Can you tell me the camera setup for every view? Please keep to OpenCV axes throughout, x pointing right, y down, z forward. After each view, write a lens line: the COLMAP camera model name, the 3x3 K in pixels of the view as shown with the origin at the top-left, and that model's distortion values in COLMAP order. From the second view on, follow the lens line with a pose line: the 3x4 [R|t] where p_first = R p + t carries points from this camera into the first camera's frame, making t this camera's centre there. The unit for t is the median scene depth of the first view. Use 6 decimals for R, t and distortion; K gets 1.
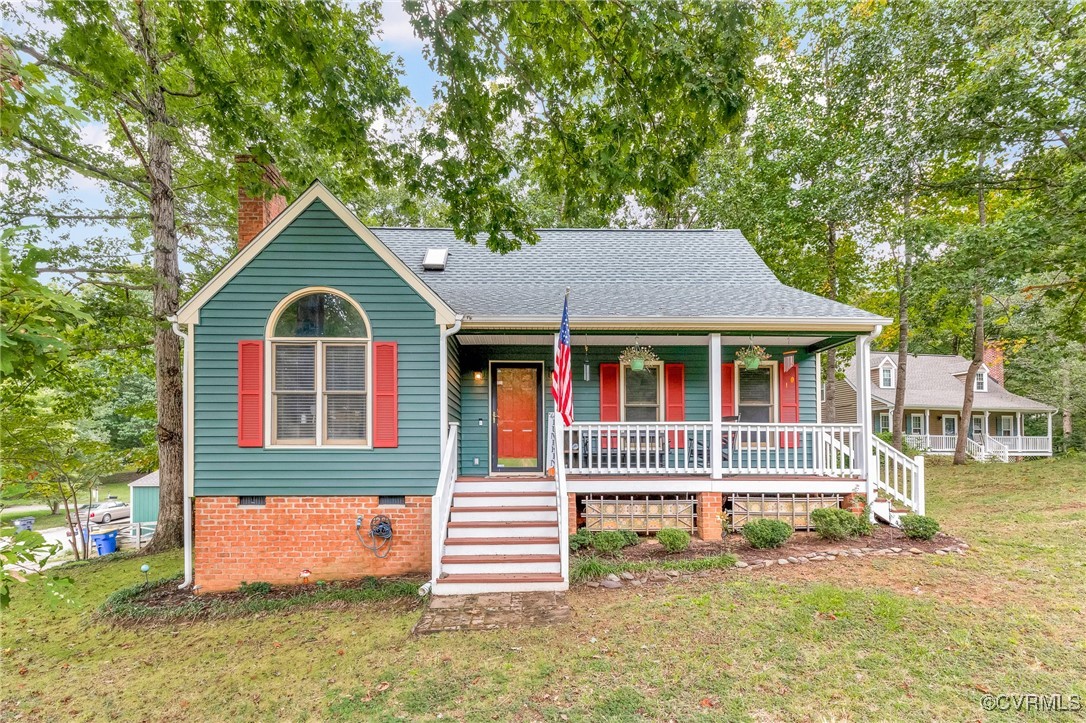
lens RADIAL K [[508.3, 0, 536.6], [0, 508.3, 447.9], [0, 0, 1]] dist [-0.009373, 0.001152]
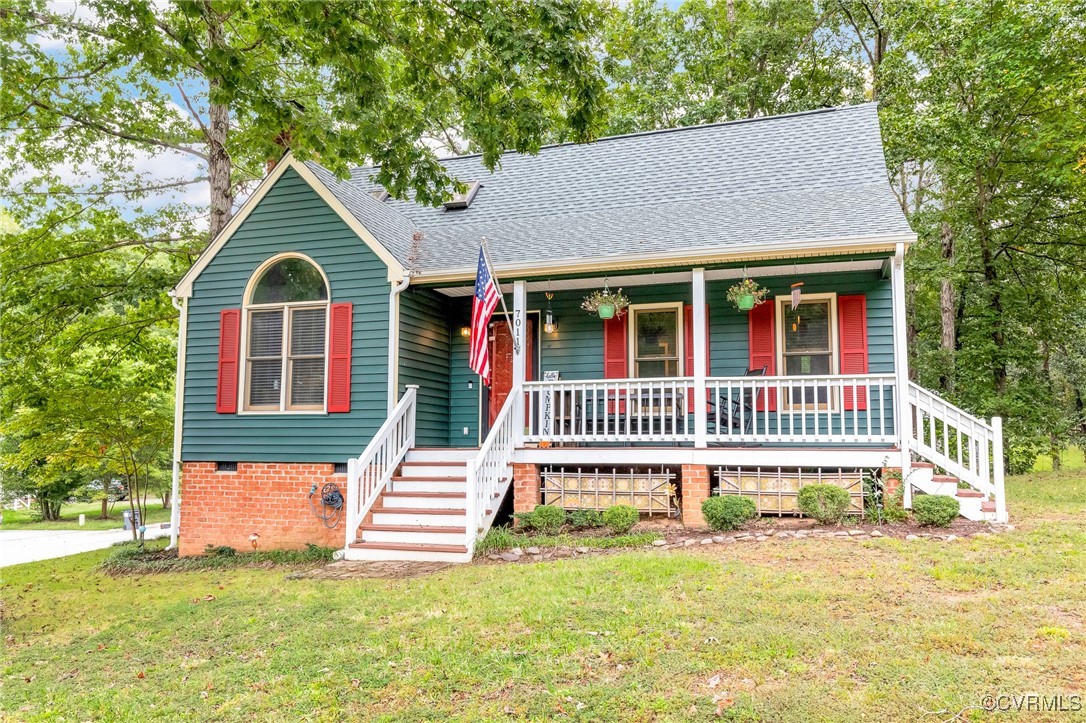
lens RADIAL K [[815.3, 0, 543.7], [0, 815.3, 360.4], [0, 0, 1]] dist [-0.029009, -0.003255]
pose [[0.935486, -0.033893, -0.351736, 0.594941], [0.002688, 0.996043, -0.088828, 0.038010], [0.353355, 0.082152, 0.931875, -0.296073]]
